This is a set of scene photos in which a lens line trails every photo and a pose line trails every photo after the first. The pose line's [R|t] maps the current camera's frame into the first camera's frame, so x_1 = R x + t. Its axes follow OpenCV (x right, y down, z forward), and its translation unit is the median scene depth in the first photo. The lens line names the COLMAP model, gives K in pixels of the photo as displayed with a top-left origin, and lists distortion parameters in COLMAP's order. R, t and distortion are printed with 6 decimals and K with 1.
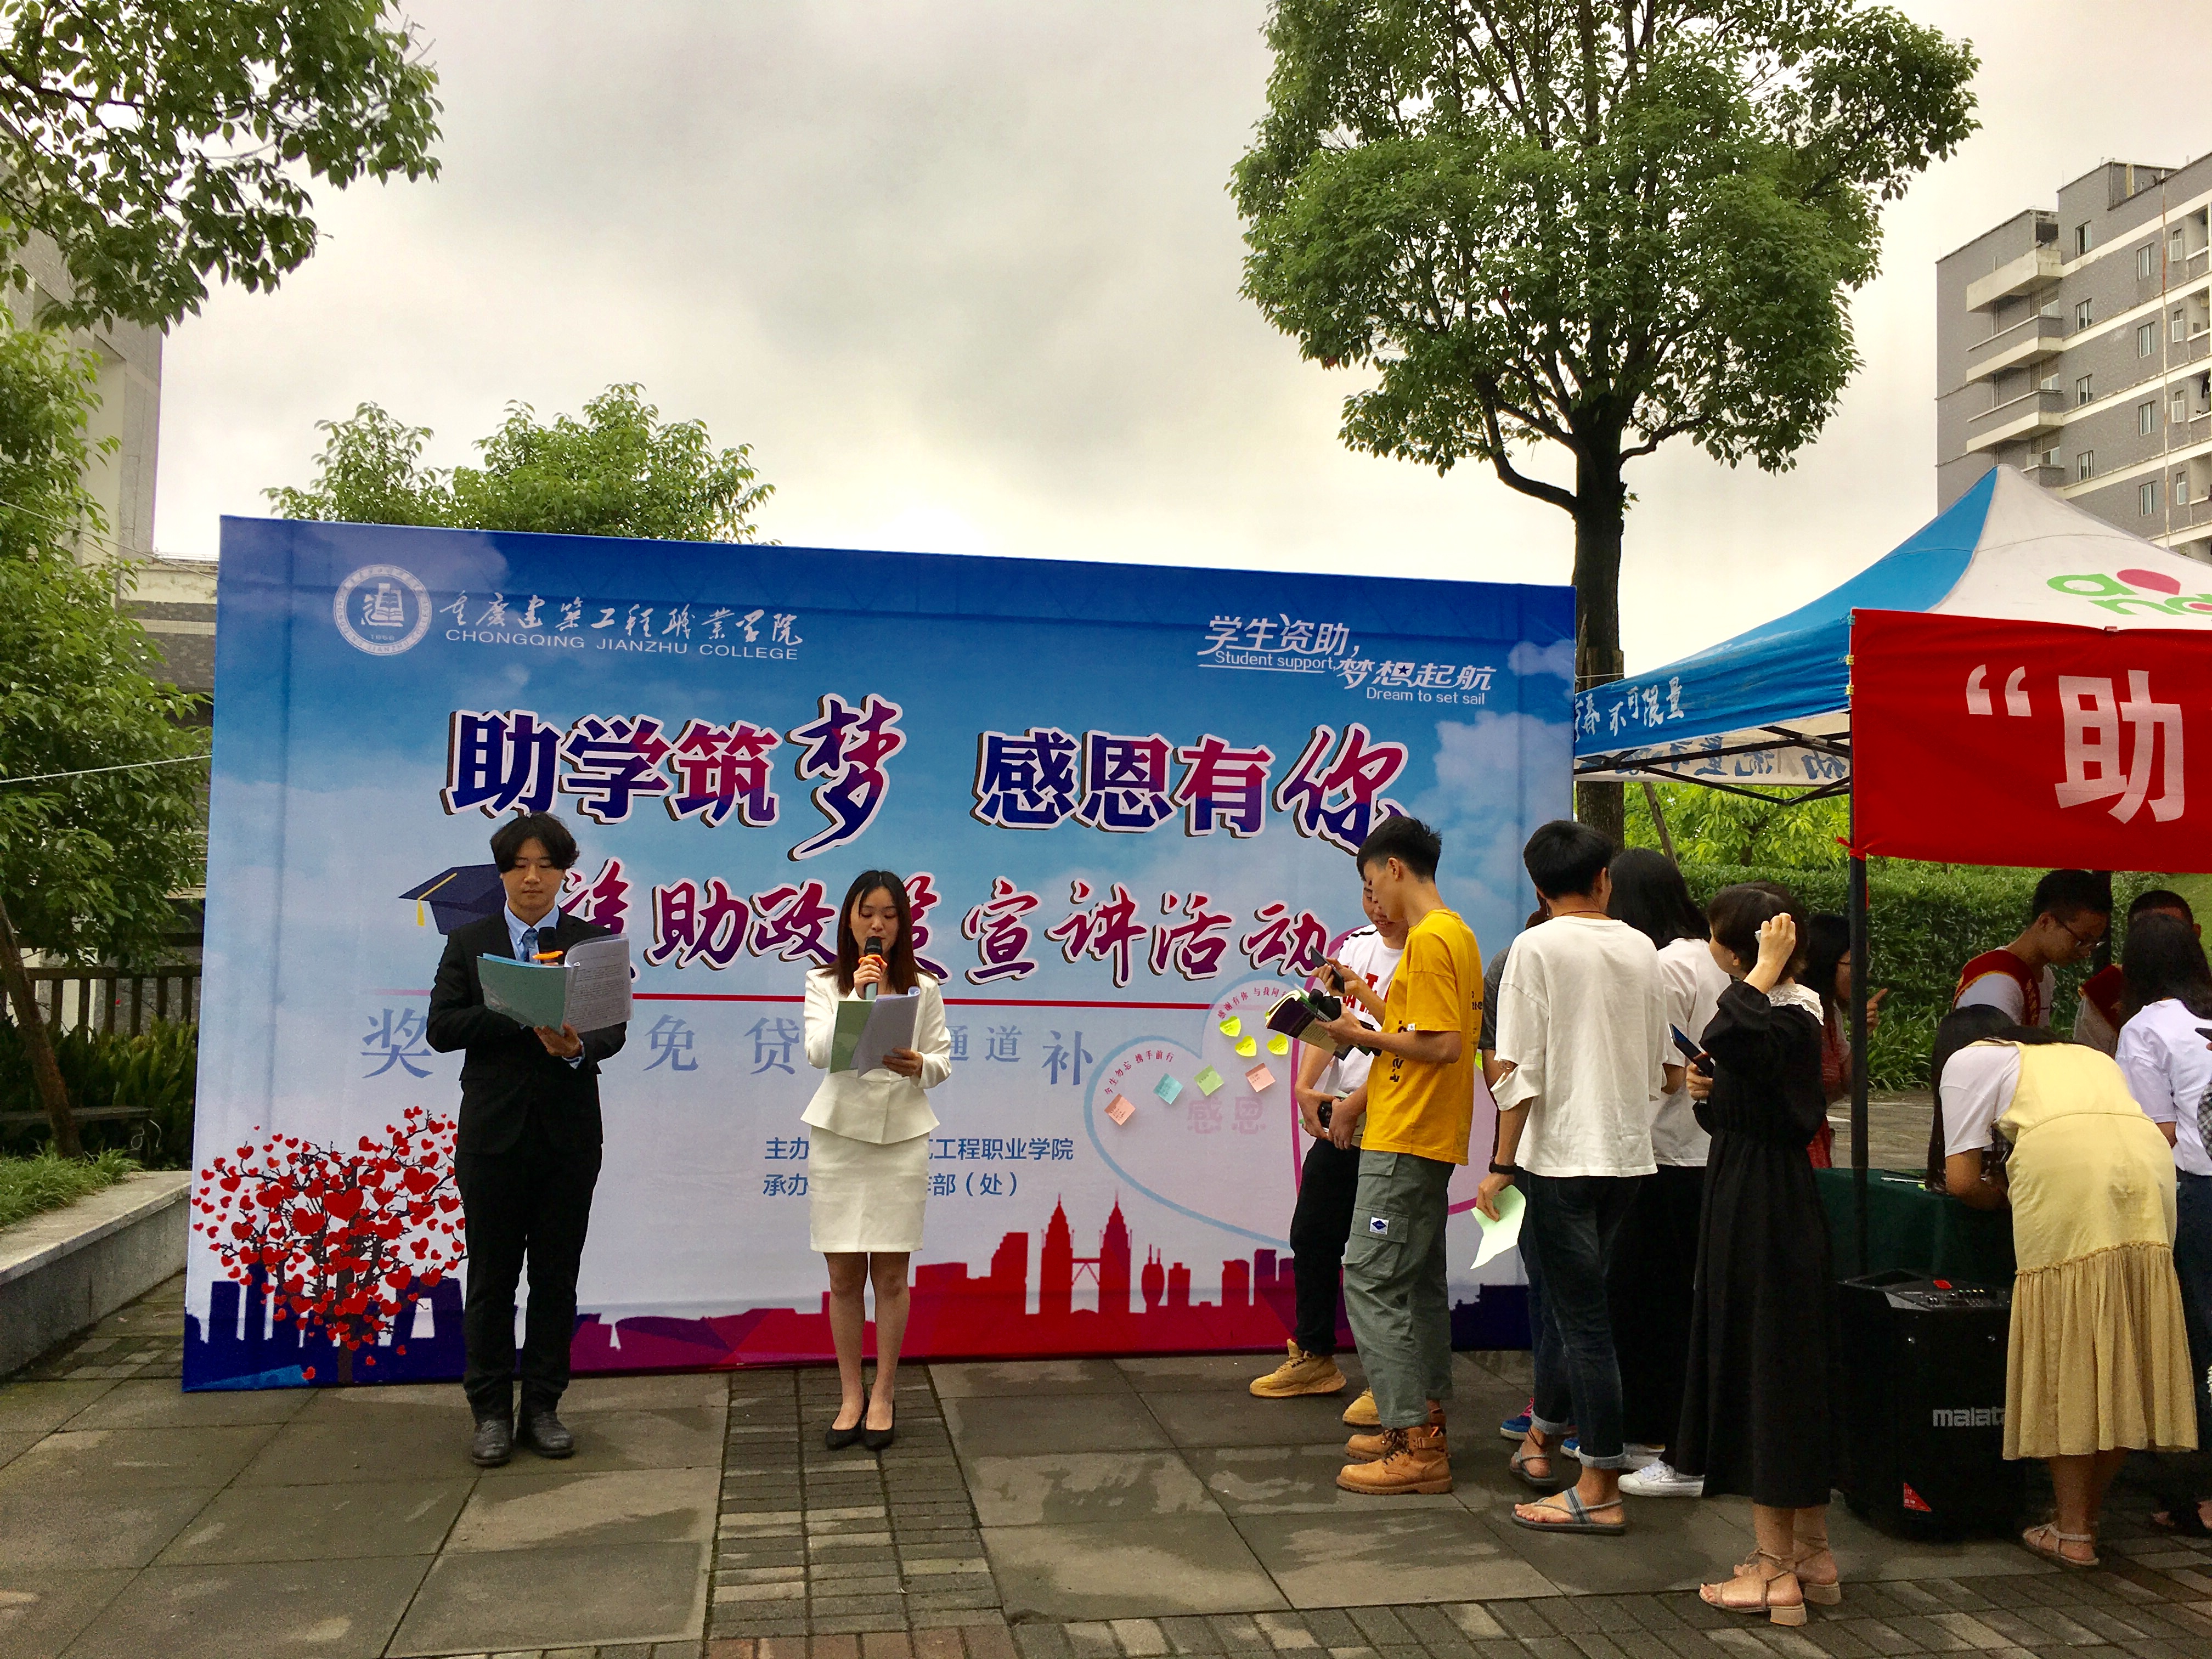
lens RADIAL K [[1884.6, 0, 1107.8], [0, 1884.6, 805.9], [0, 0, 1]] dist [0.069029, -0.086556]
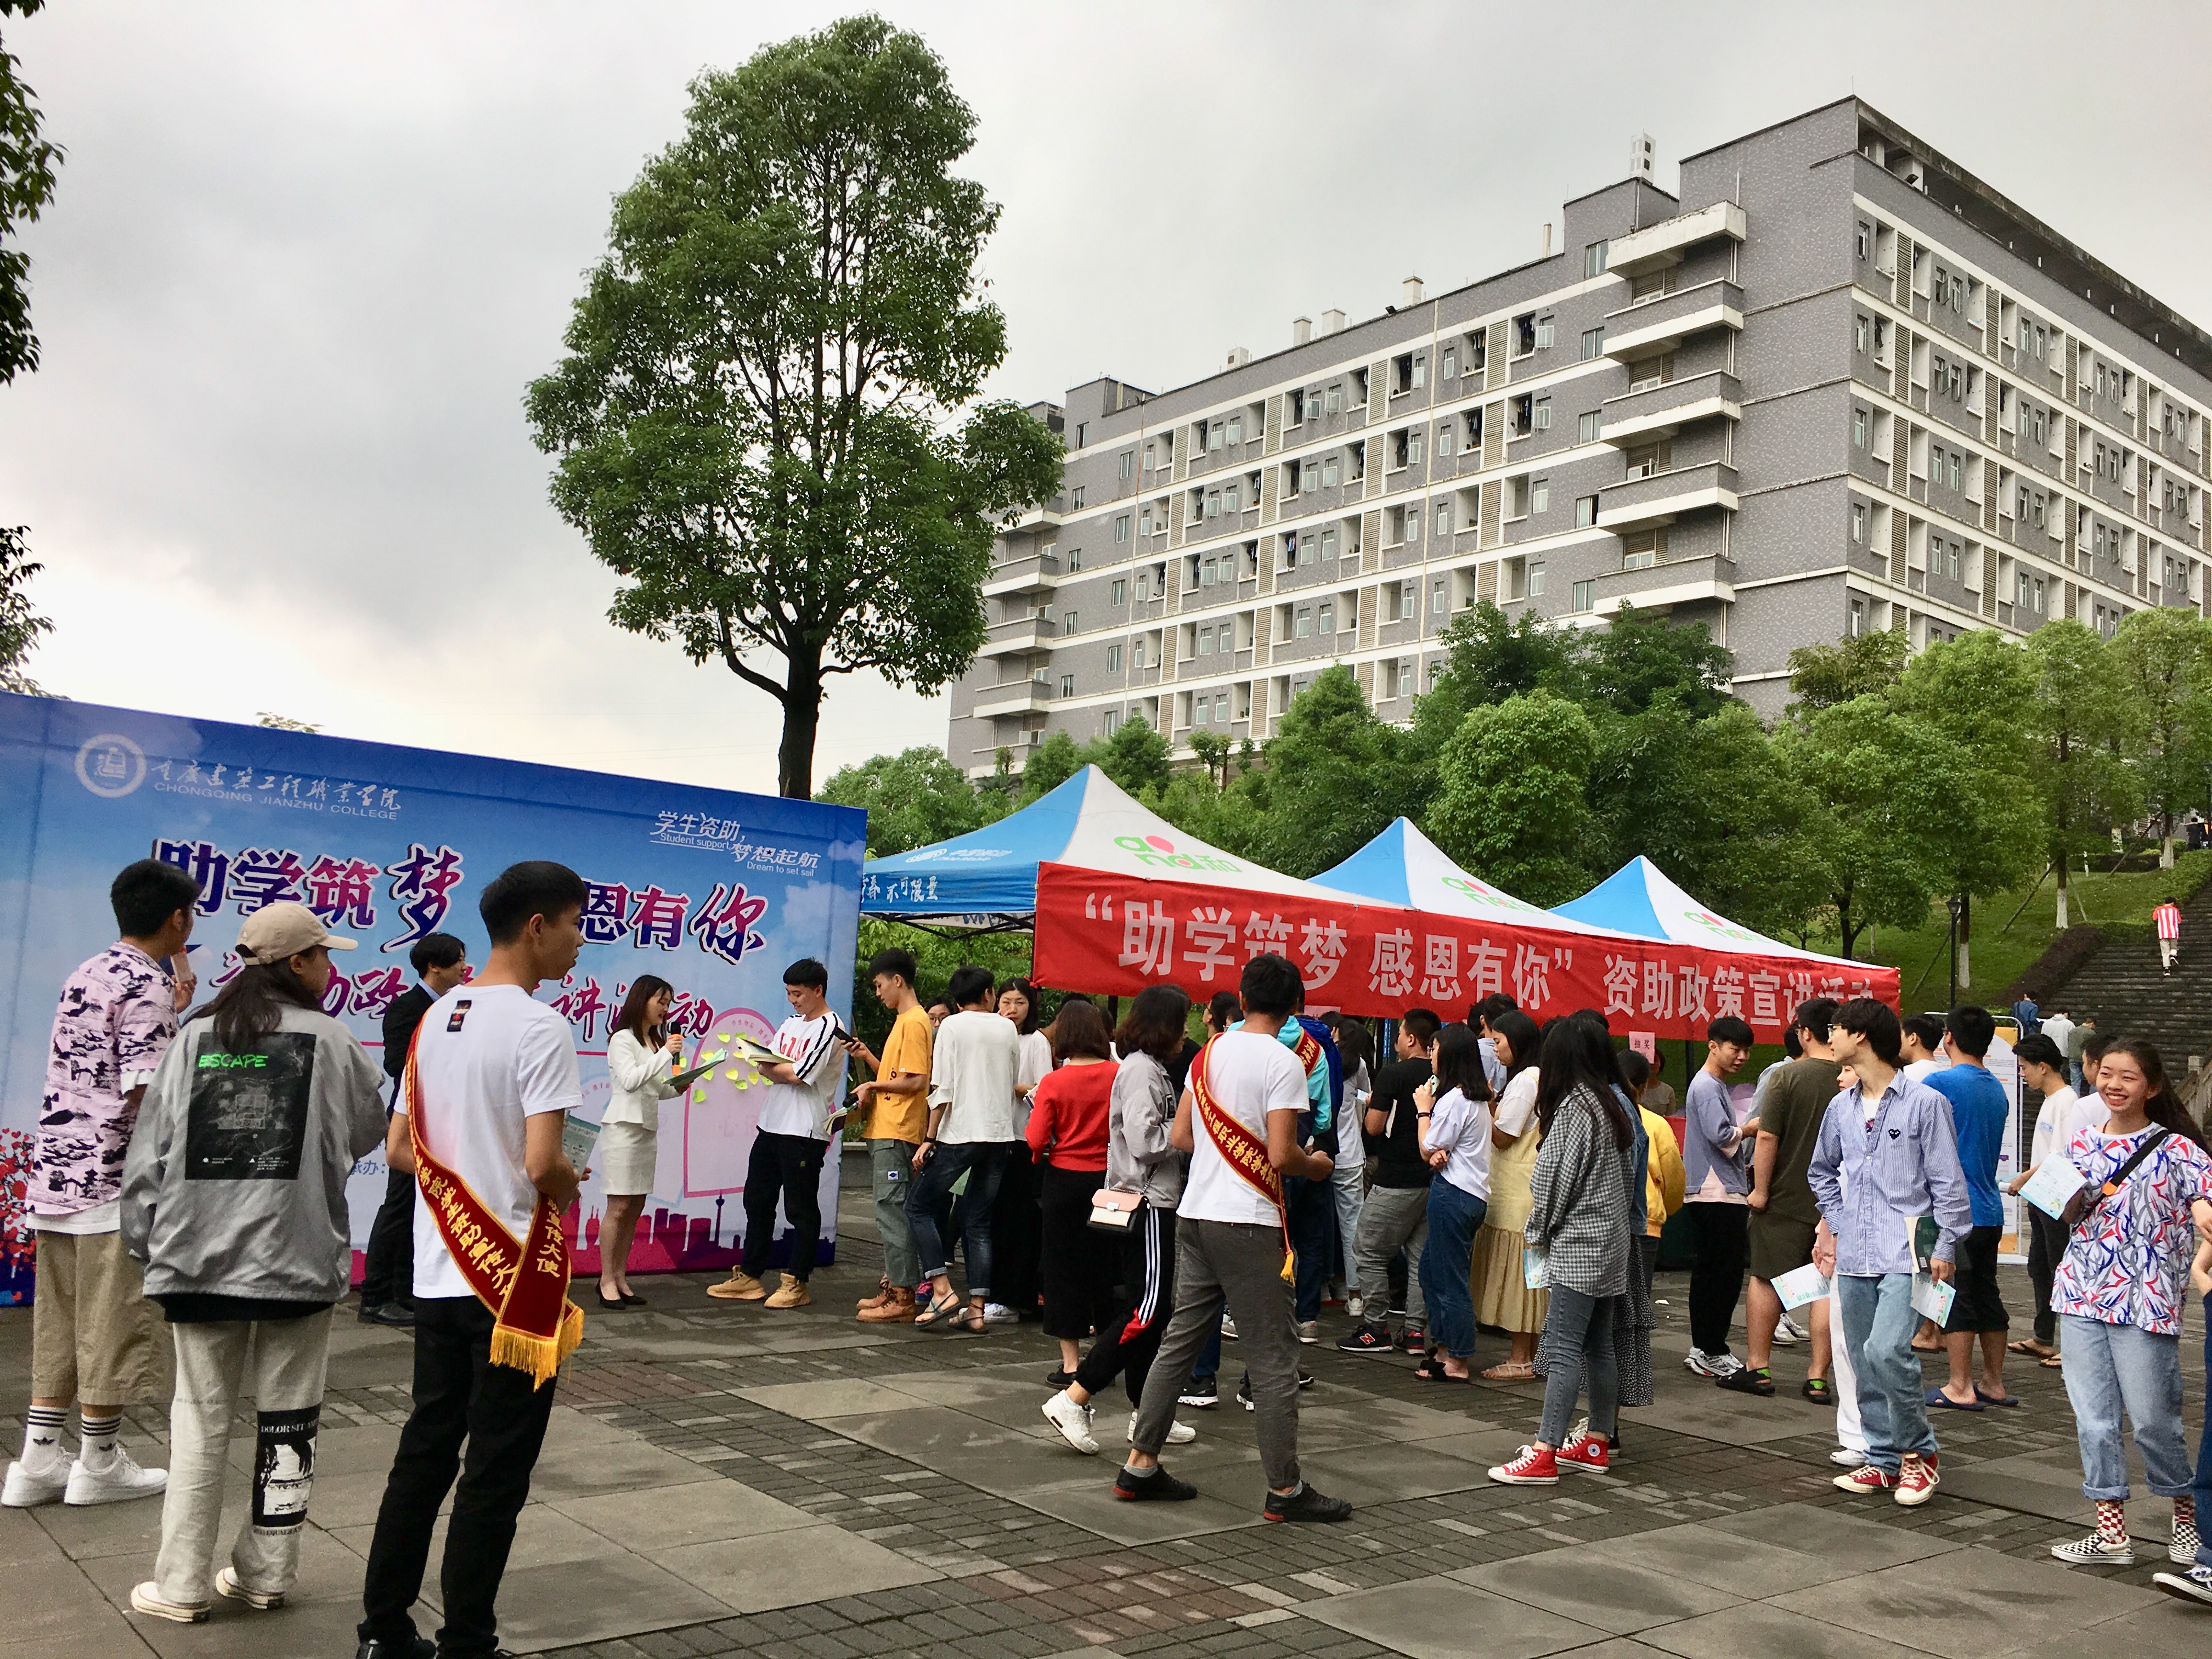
lens RADIAL K [[1884.6, 0, 1109.9], [0, 1884.6, 829.1], [0, 0, 1]] dist [0.069029, -0.086556]
pose [[0.870069, 0.083734, 0.485766, -0.403877], [-0.073533, 0.996488, -0.040062, -0.050653], [-0.487415, -0.000864, 0.873170, -0.606458]]
